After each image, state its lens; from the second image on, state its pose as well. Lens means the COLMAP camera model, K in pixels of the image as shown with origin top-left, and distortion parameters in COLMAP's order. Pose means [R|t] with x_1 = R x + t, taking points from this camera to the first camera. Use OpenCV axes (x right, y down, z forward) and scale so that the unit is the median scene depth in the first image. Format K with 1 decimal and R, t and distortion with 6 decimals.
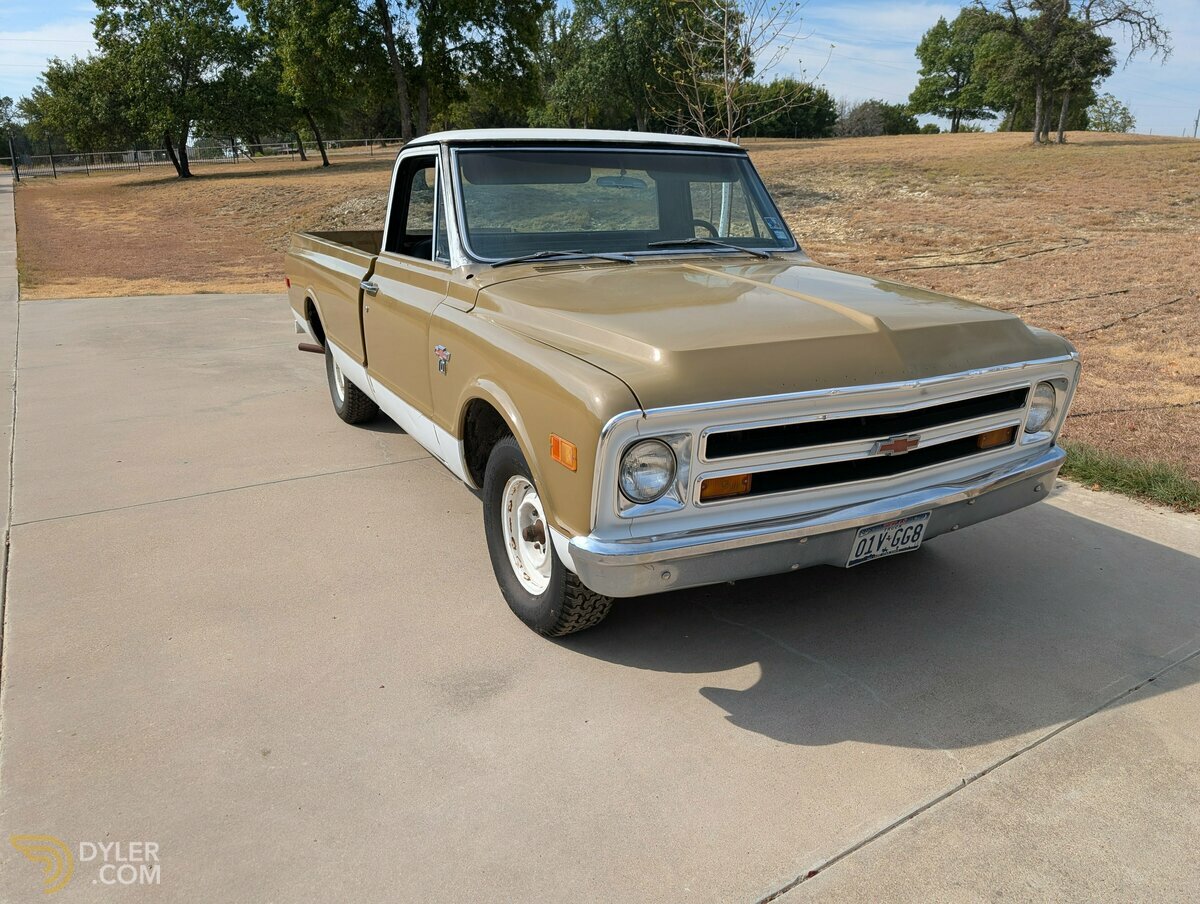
lens RADIAL K [[883.8, 0, 600.0], [0, 883.8, 452.0], [0, 0, 1]] dist [0.008727, -0.009188]
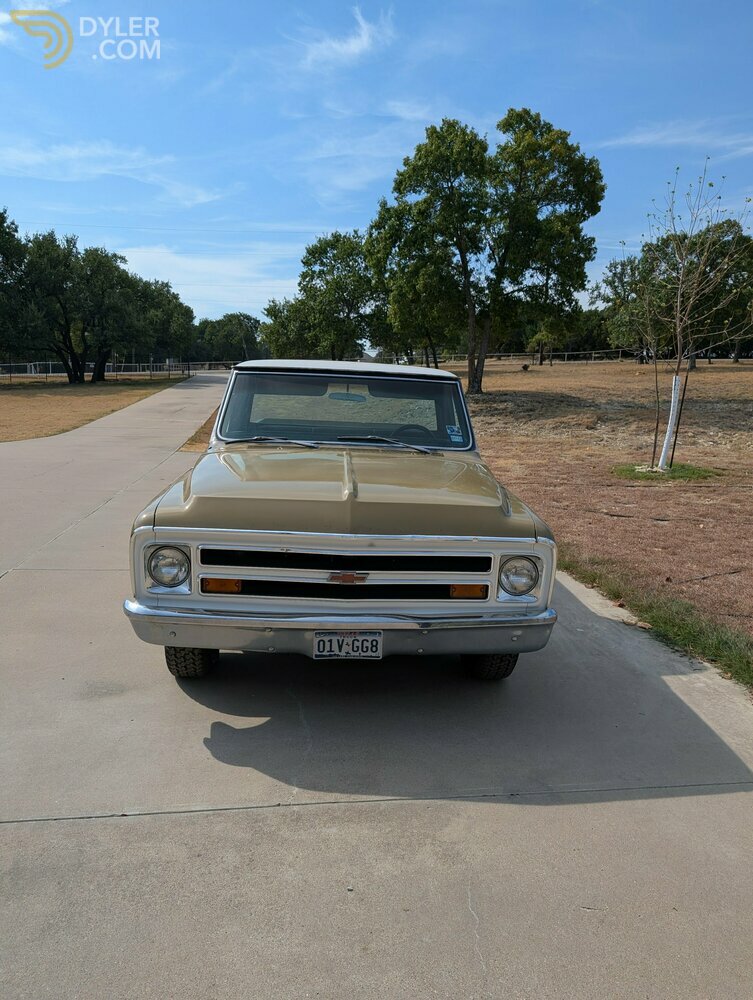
lens RADIAL K [[736.5, 0, 377.3], [0, 736.5, 487.1], [0, 0, 1]] dist [0.008727, -0.009188]
pose [[0.909438, 0.092871, -0.405336, 0.812239], [-0.156236, 0.979639, -0.126087, -0.009245], [0.385373, 0.177996, 0.905431, -0.103351]]
